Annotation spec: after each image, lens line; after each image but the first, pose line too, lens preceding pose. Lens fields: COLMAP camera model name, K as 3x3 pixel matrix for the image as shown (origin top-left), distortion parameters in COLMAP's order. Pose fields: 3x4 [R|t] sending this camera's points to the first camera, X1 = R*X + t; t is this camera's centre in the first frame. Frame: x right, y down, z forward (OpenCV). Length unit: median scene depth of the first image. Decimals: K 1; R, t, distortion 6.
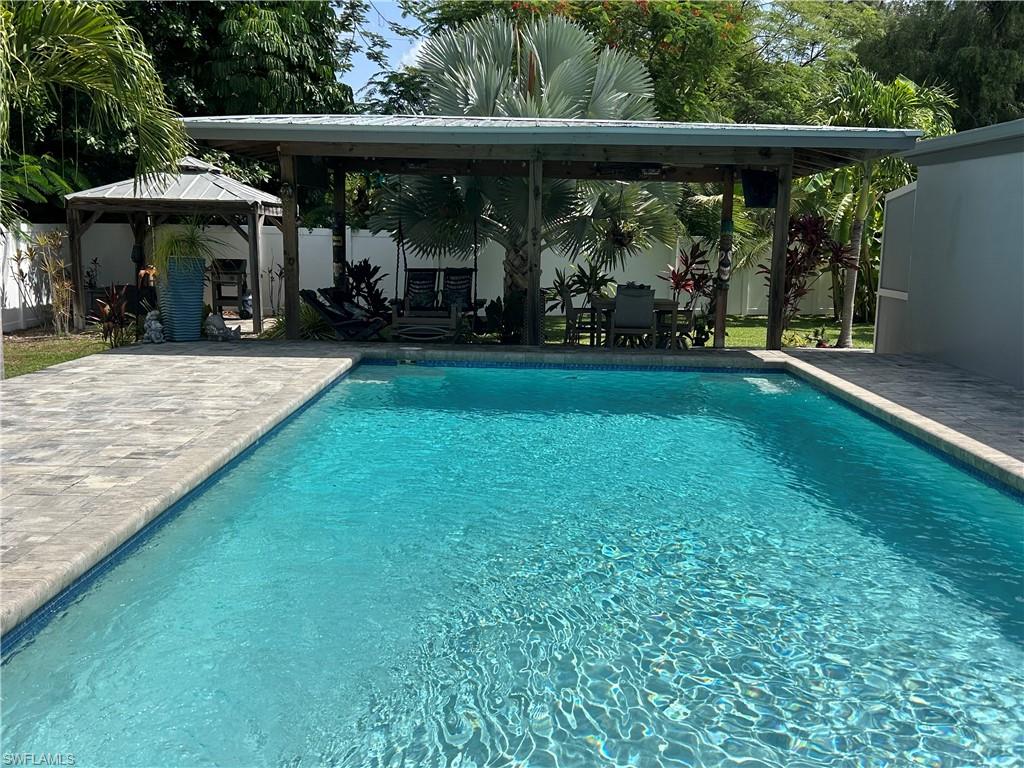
lens RADIAL K [[1015.5, 0, 512.0], [0, 1015.5, 384.0], [0, 0, 1]] dist [0.007516, 0.005056]
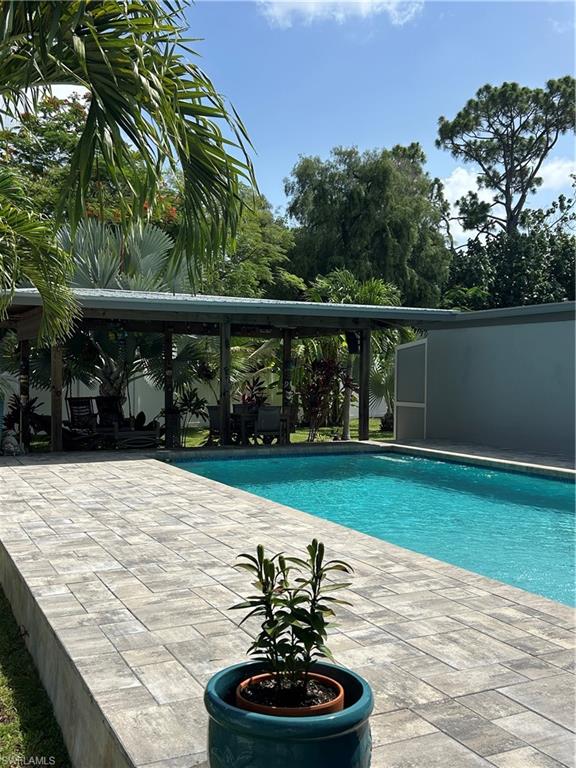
lens RADIAL K [[761.6, 0, 288.0], [0, 761.6, 384.0], [0, 0, 1]] dist [0.007516, 0.005056]
pose [[0.885025, -0.021424, 0.465051, -0.419877], [0.080854, 0.990833, -0.108225, 0.000549], [-0.458469, 0.133383, 0.878644, -0.029977]]
